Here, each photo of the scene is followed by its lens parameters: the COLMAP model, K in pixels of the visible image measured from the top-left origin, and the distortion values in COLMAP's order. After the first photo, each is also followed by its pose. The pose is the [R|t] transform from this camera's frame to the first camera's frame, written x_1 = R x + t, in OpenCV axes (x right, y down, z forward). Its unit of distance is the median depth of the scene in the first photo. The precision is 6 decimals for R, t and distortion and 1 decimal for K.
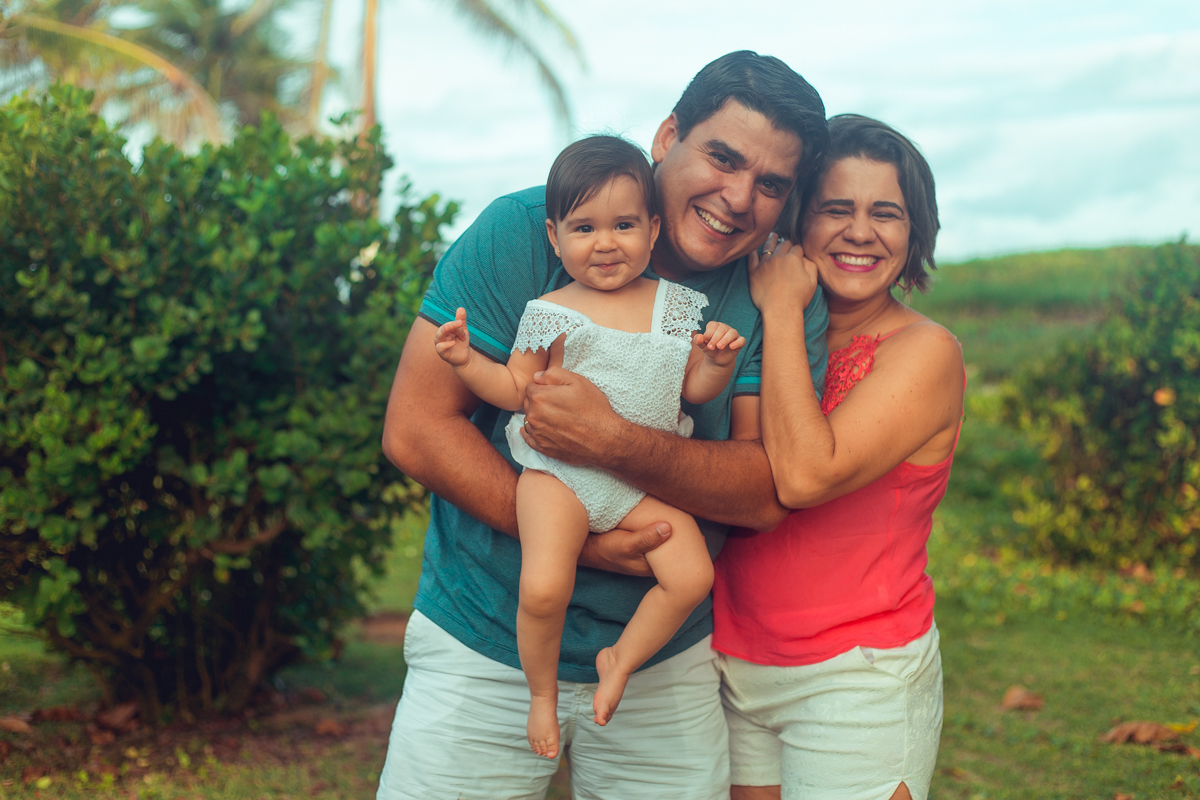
lens RADIAL K [[1850.9, 0, 605.3], [0, 1850.9, 405.4], [0, 0, 1]] dist [-0.001768, 0.000000]
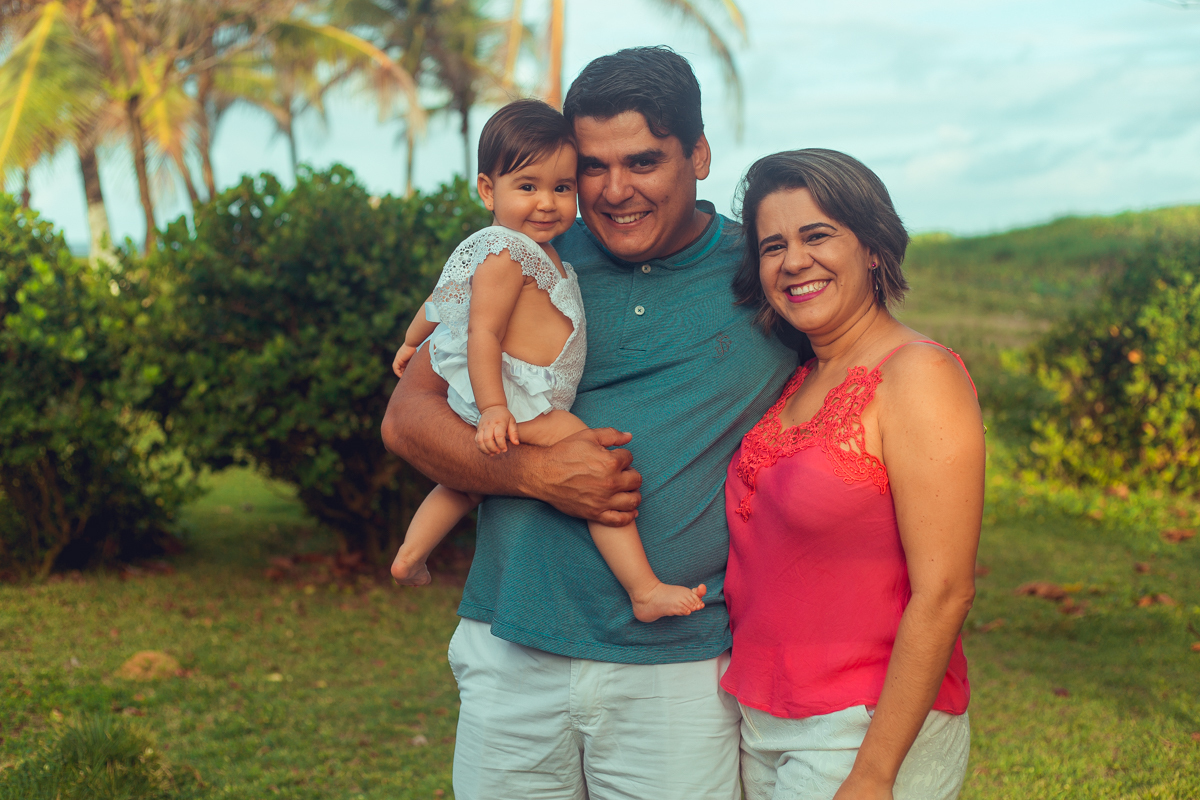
lens RADIAL K [[1850.9, 0, 598.4], [0, 1850.9, 398.0], [0, 0, 1]] dist [-0.001768, 0.000000]
pose [[0.993920, 0.022106, -0.107860, 0.123701], [-0.018918, 0.999356, 0.030495, -0.014554], [0.108465, -0.028269, 0.993698, -0.616139]]
